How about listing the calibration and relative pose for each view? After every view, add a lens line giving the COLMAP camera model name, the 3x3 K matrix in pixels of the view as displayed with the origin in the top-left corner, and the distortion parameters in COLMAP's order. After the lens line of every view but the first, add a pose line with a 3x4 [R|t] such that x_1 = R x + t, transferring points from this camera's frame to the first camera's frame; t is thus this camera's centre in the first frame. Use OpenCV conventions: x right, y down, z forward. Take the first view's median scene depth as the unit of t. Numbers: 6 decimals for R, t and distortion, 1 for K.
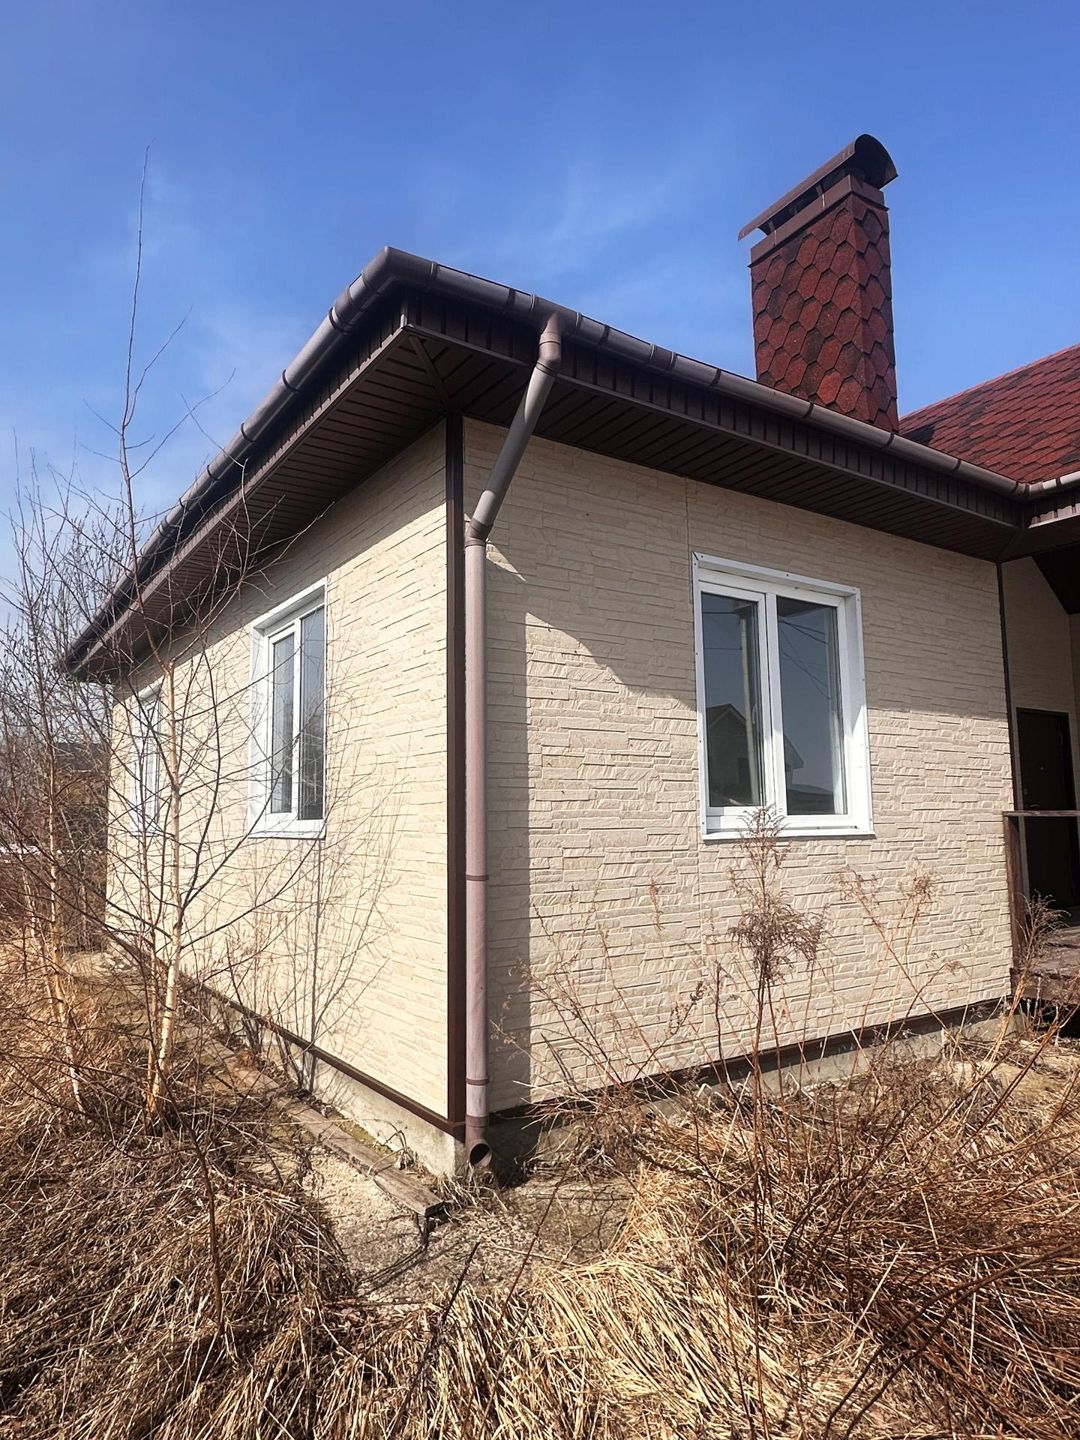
lens RADIAL K [[874.7, 0, 537.3], [0, 874.7, 719.3], [0, 0, 1]] dist [0.008685, 0.000504]
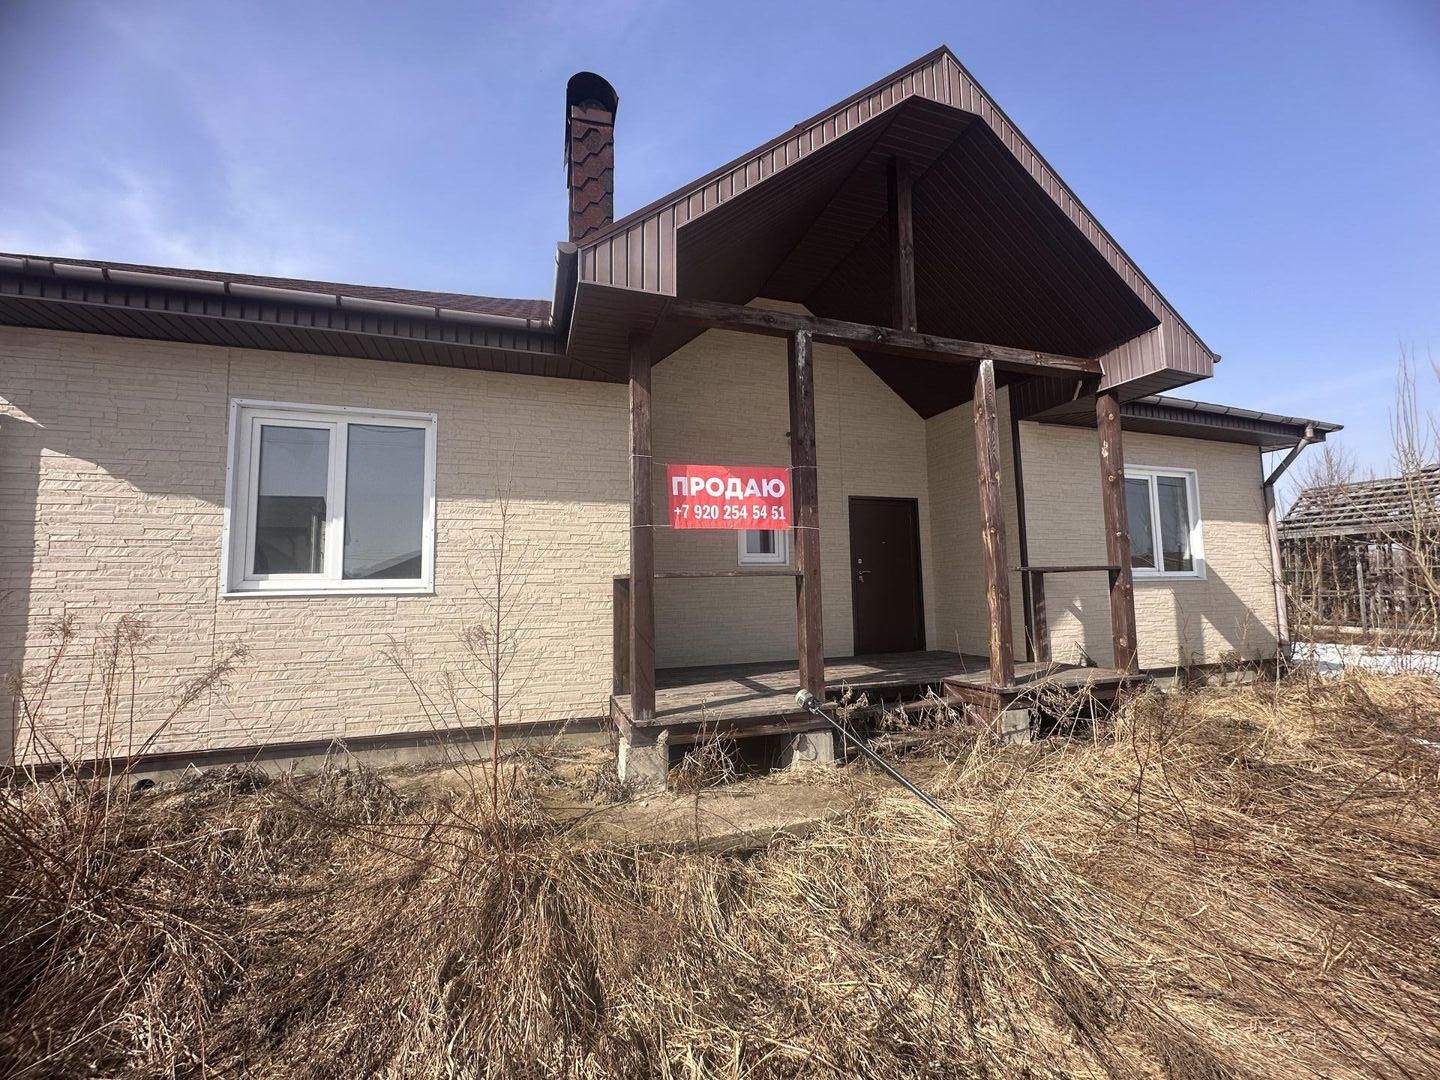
lens RADIAL K [[580.5, 0, 724.5], [0, 580.5, 534.2], [0, 0, 1]] dist [-0.001602, 0.000021]
pose [[0.967442, -0.030383, -0.251261, 1.228827], [0.035765, 0.999218, 0.016878, 0.047348], [0.250552, -0.025315, 0.967772, 0.278673]]
